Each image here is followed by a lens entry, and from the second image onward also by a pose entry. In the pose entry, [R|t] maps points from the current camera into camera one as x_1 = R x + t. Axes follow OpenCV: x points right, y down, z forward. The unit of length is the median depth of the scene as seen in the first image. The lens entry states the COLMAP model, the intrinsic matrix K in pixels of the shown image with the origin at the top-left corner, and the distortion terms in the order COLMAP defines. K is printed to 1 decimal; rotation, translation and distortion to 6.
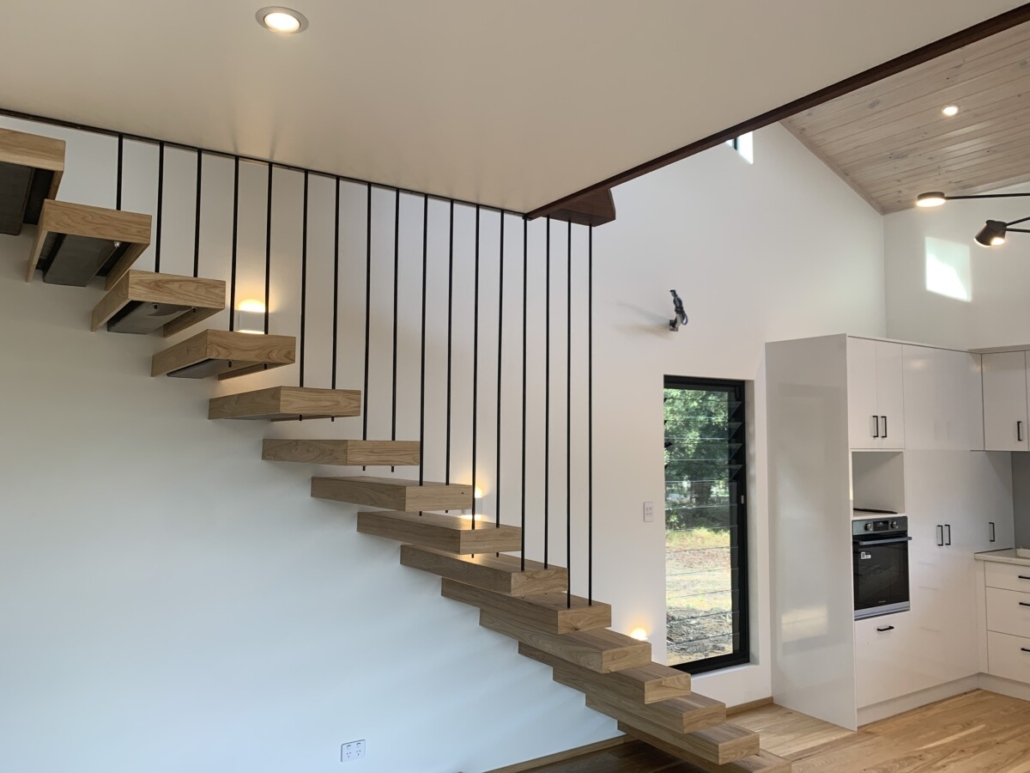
lens RADIAL K [[792.0, 0, 513.3], [0, 792.0, 383.2], [0, 0, 1]] dist [0.028385, -0.033889]
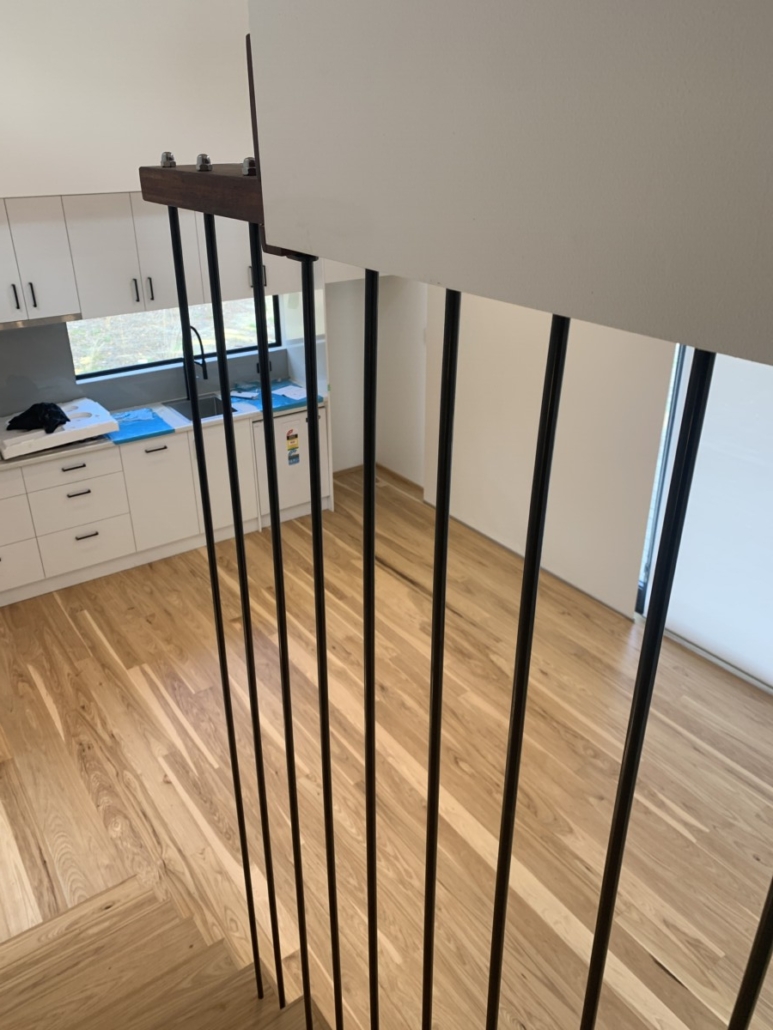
lens RADIAL K [[792.0, 0, 383.8], [0, 792.0, 504.4], [0, 0, 1]] dist [0.028385, -0.033889]
pose [[-0.016023, -0.436317, 0.899650, -0.170131], [-0.062177, 0.898459, 0.434632, -0.173313], [-0.997937, -0.048973, -0.041525, 0.691957]]
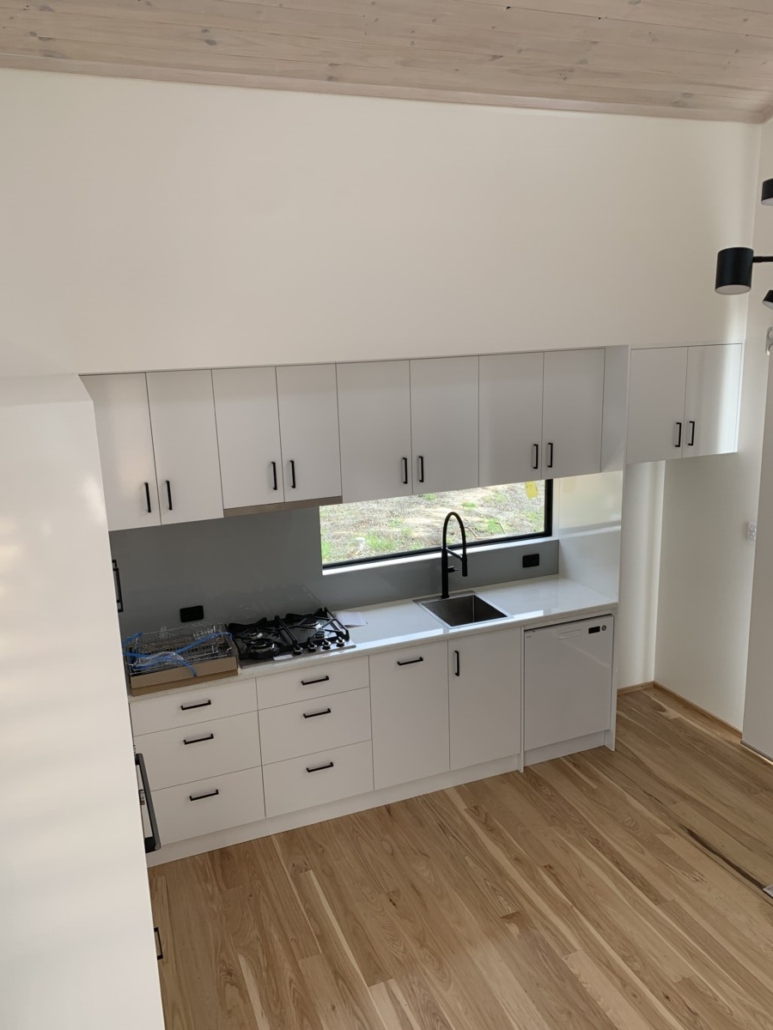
lens RADIAL K [[792.0, 0, 382.0], [0, 792.0, 512.4], [0, 0, 1]] dist [0.028385, -0.033889]
pose [[0.212065, -0.243025, 0.946556, 0.068100], [-0.038934, 0.965715, 0.256667, -0.127921], [-0.976480, -0.091283, 0.195332, 0.846333]]
